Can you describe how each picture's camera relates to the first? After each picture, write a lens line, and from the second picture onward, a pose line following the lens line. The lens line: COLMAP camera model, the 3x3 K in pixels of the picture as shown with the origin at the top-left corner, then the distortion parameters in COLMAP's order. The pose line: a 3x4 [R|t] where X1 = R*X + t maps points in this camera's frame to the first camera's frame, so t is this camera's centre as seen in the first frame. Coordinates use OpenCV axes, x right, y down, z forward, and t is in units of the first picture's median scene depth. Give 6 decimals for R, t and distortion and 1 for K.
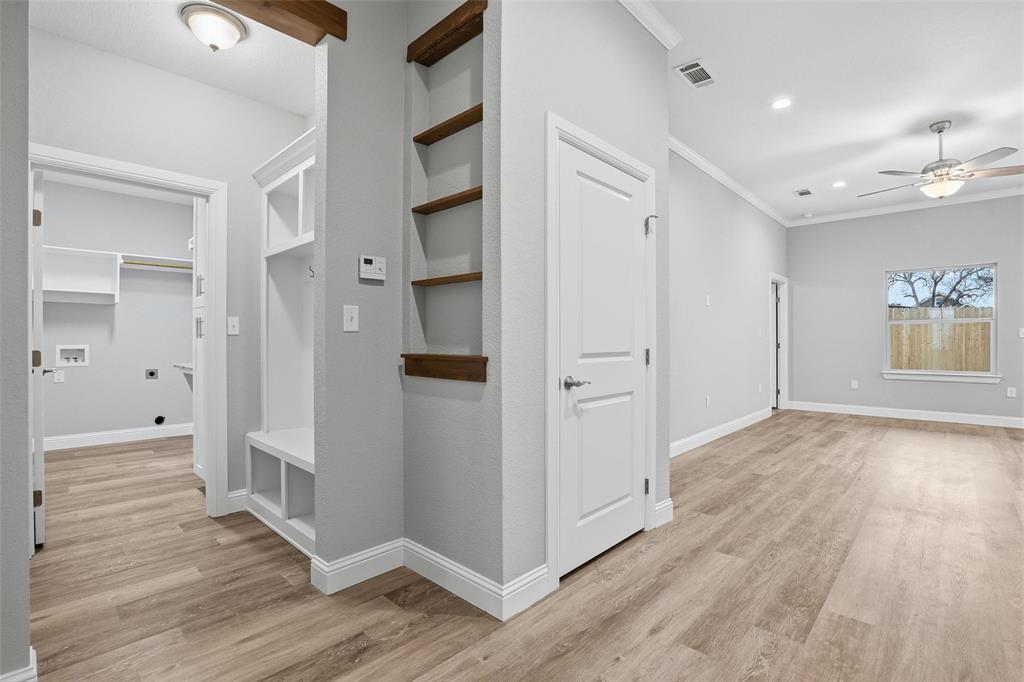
lens RADIAL K [[479.8, 0, 514.0], [0, 479.8, 341.5], [0, 0, 1]] dist [-0.056330, 0.020673]
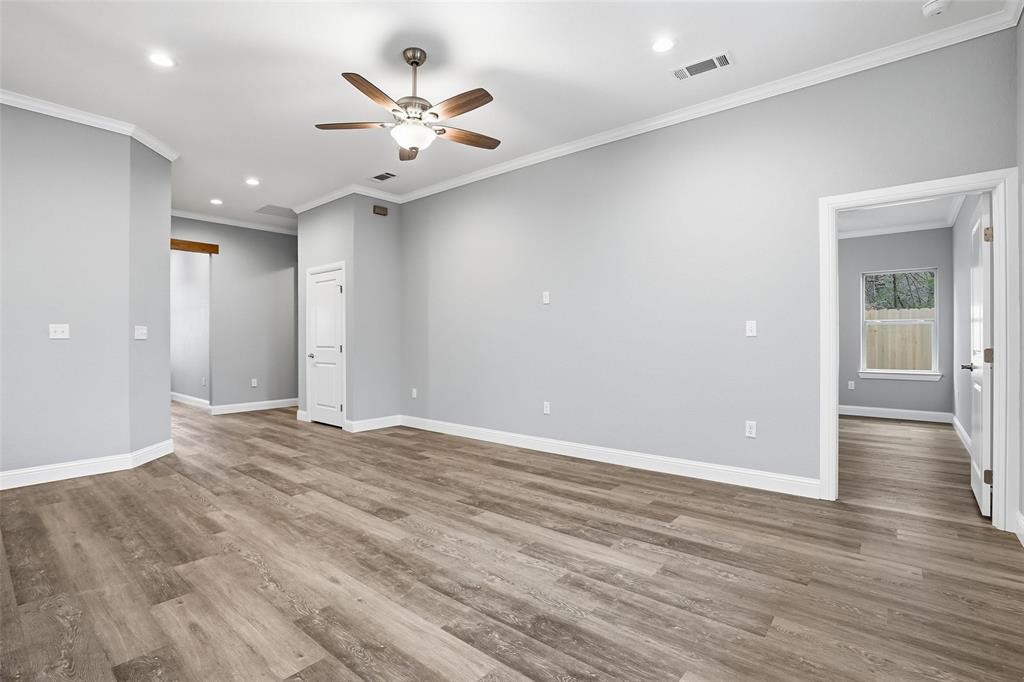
lens RADIAL K [[481.2, 0, 515.2], [0, 481.2, 343.4], [0, 0, 1]] dist [-0.058608, 0.023357]
pose [[0.063597, 0.007189, -0.997950, 2.697631], [-0.001233, 0.999974, 0.007125, -0.009623], [0.997975, 0.000777, 0.063604, 1.777782]]
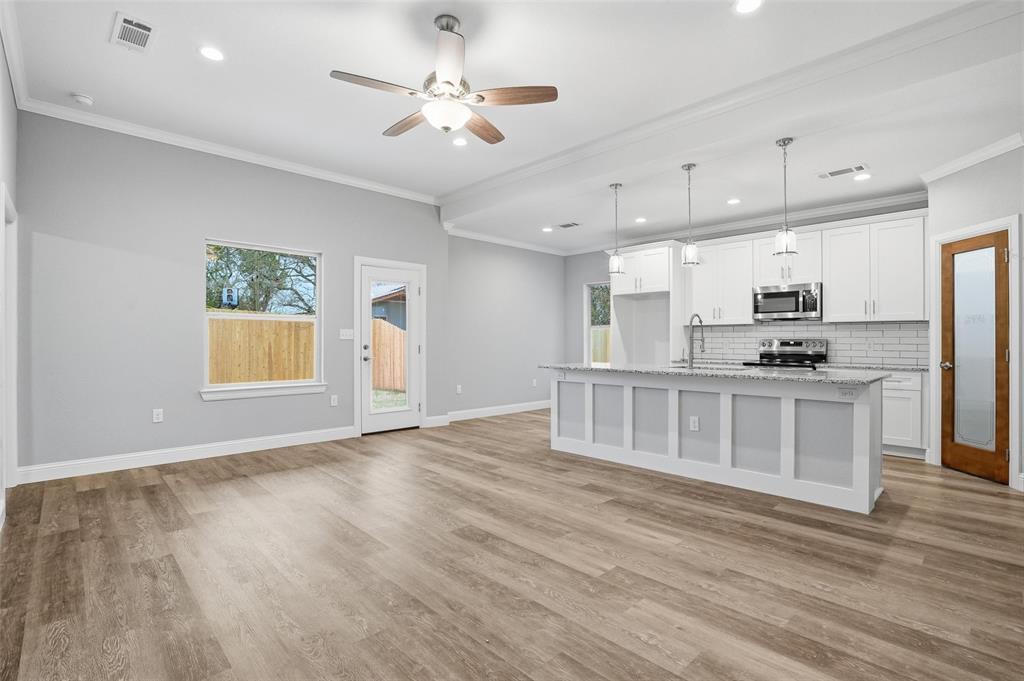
lens RADIAL K [[479.8, 0, 514.0], [0, 479.8, 341.0], [0, 0, 1]] dist [-0.056330, 0.020673]
pose [[0.048959, 0.001952, 0.998799, 0.395534], [0.001830, 0.999996, -0.002044, -0.006598], [-0.998799, 0.001928, 0.048955, 1.388597]]
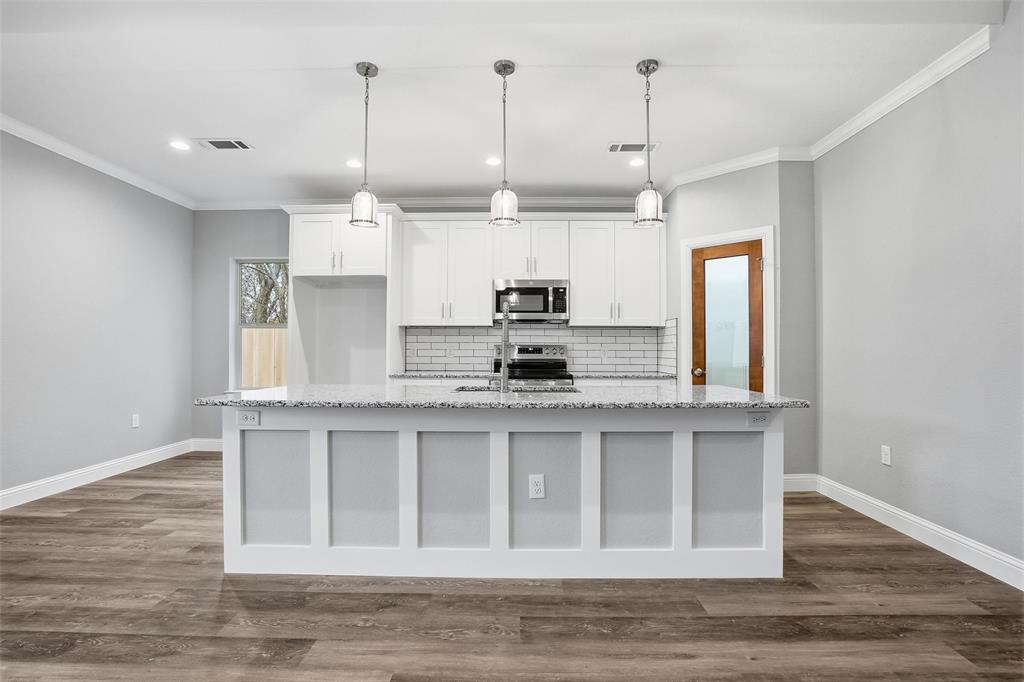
lens RADIAL K [[479.8, 0, 514.0], [0, 479.8, 341.5], [0, 0, 1]] dist [-0.056330, 0.020673]
pose [[-0.673489, 0.009477, 0.739136, 1.308886], [0.001287, 0.999931, -0.011647, -0.008753], [-0.739196, -0.006893, -0.673455, 1.533193]]
